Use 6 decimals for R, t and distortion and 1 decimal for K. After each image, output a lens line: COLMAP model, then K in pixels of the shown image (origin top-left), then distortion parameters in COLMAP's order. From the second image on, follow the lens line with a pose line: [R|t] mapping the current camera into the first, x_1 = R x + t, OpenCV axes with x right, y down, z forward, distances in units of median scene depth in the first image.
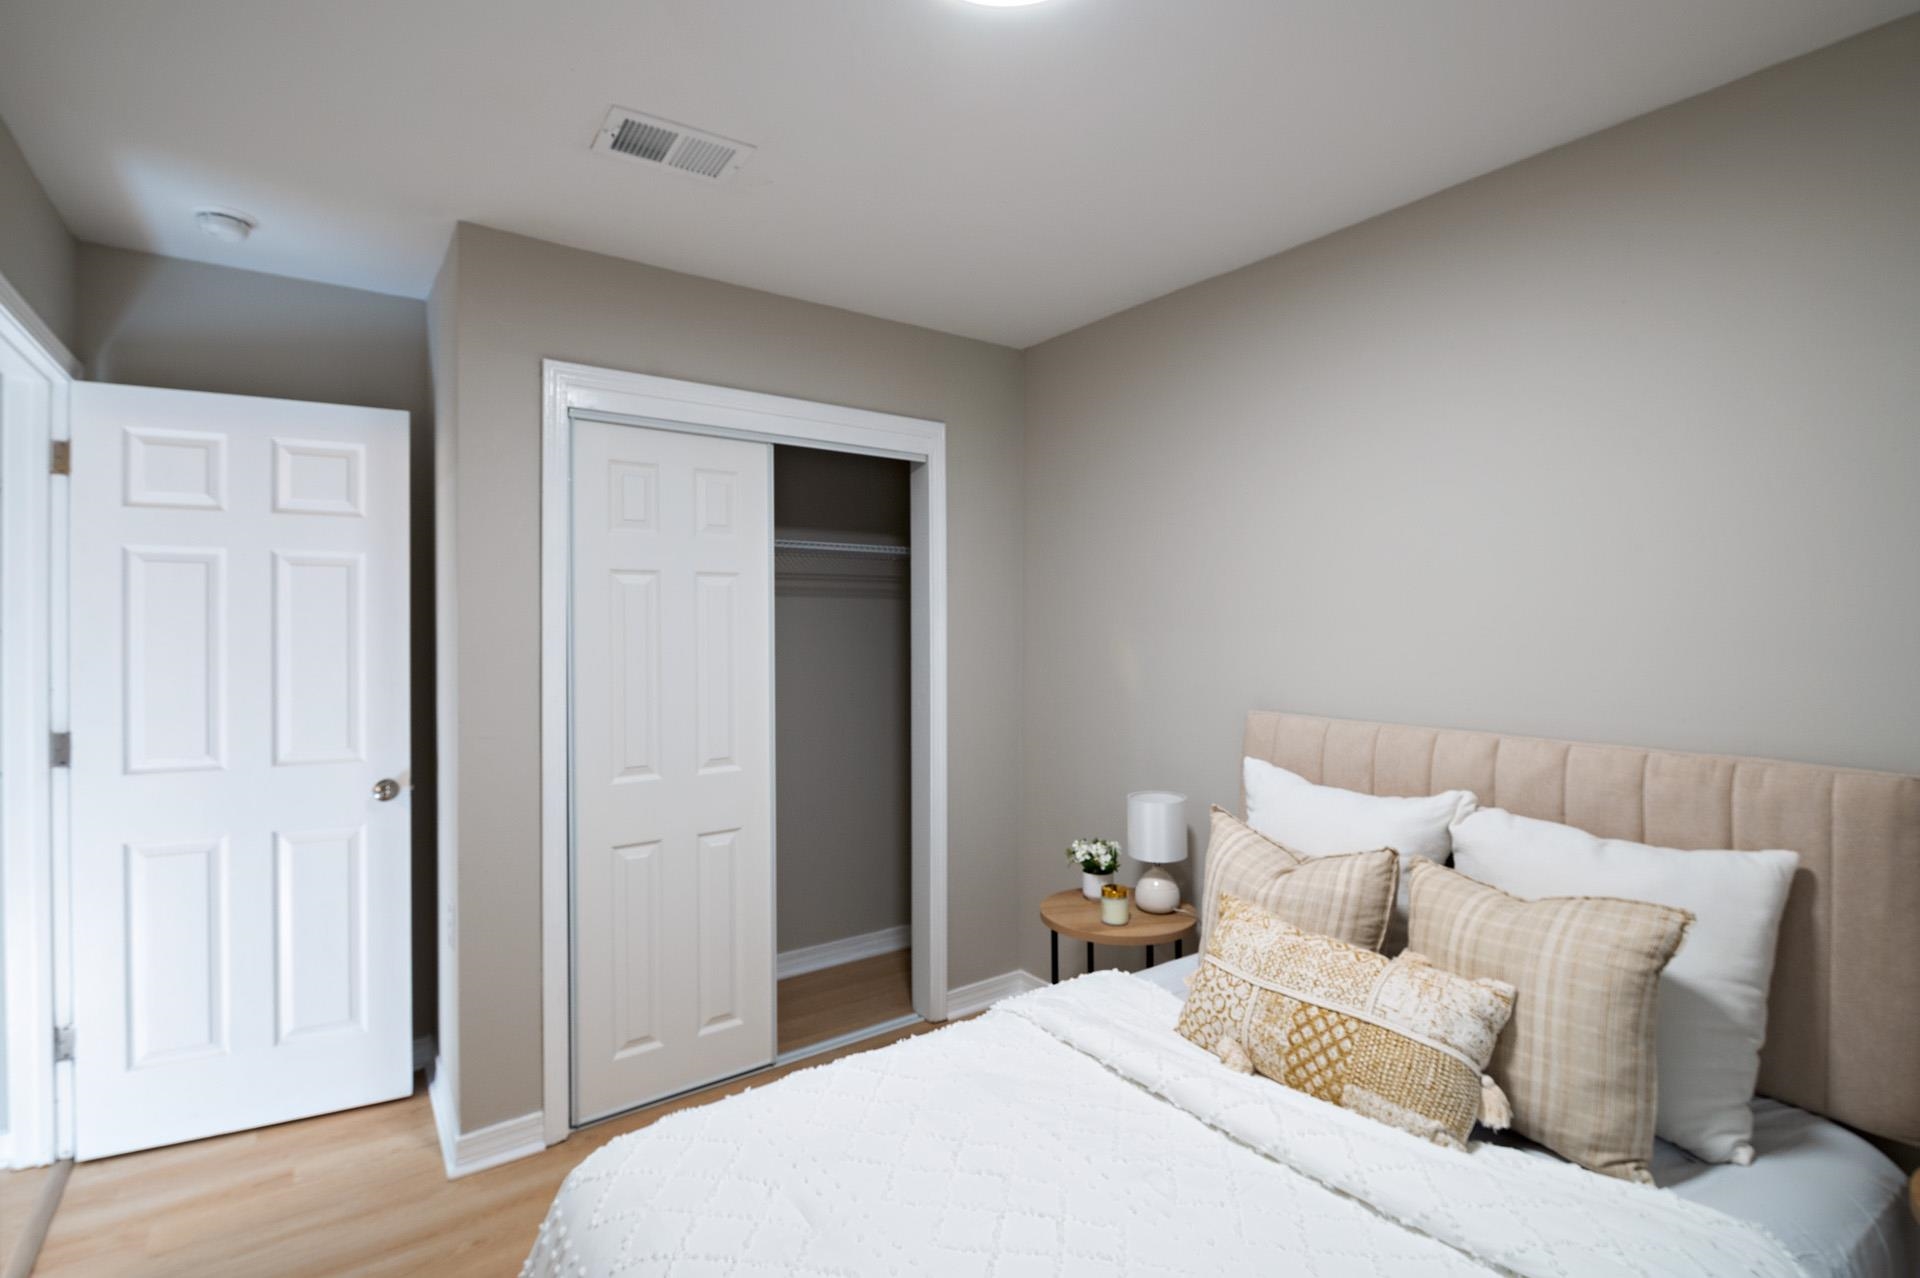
lens RADIAL K [[925.0, 0, 958.0], [0, 925.0, 629.3], [0, 0, 1]] dist [0.002333, -0.000499]
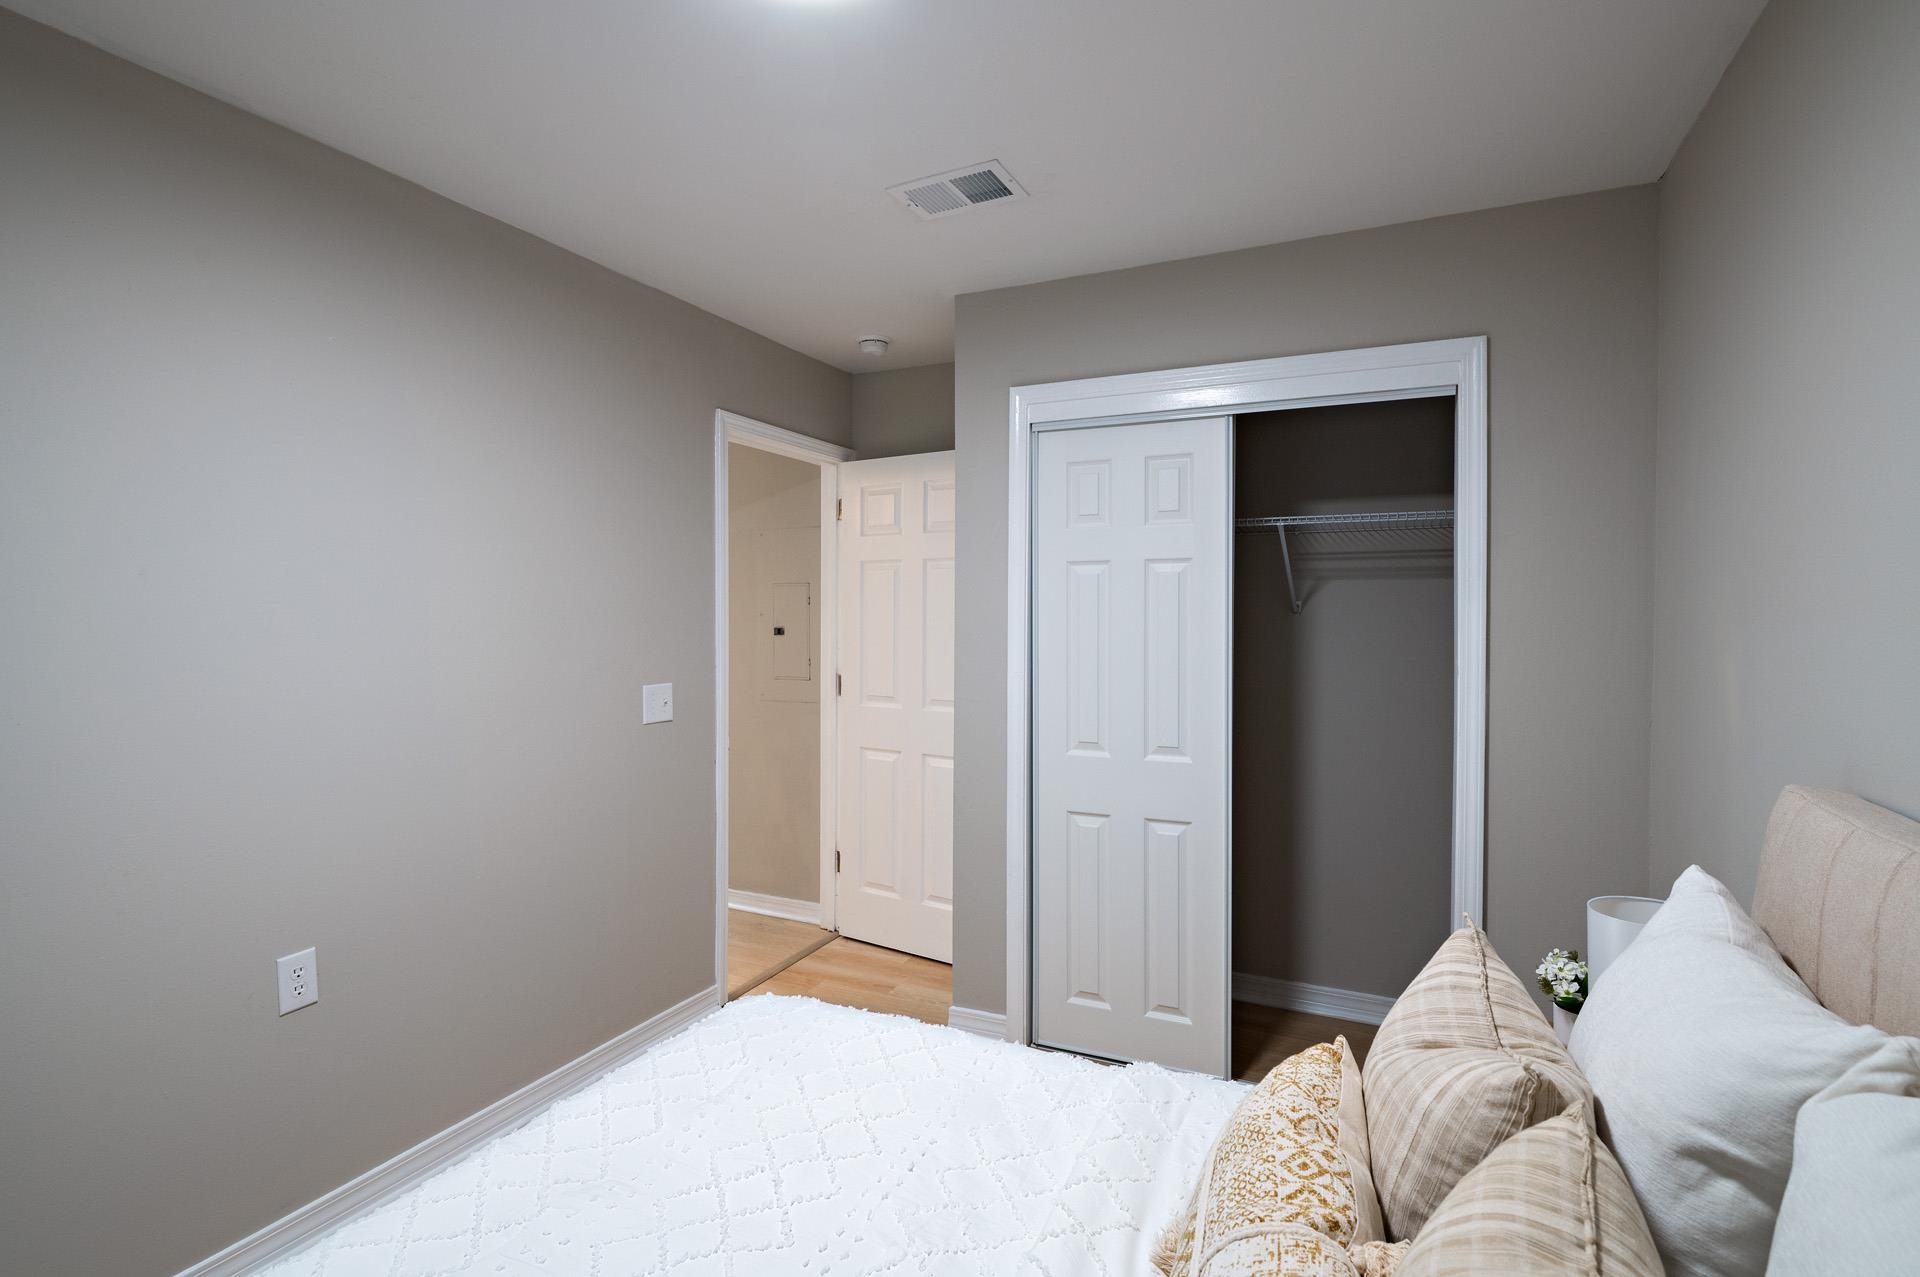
lens RADIAL K [[925.0, 0, 956.1], [0, 925.0, 631.1], [0, 0, 1]] dist [0.002333, -0.000499]
pose [[0.479822, 0.019934, -0.877139, 0.525591], [-0.005165, 0.999789, 0.019896, -0.002630], [0.877351, -0.005016, 0.479823, 0.346644]]
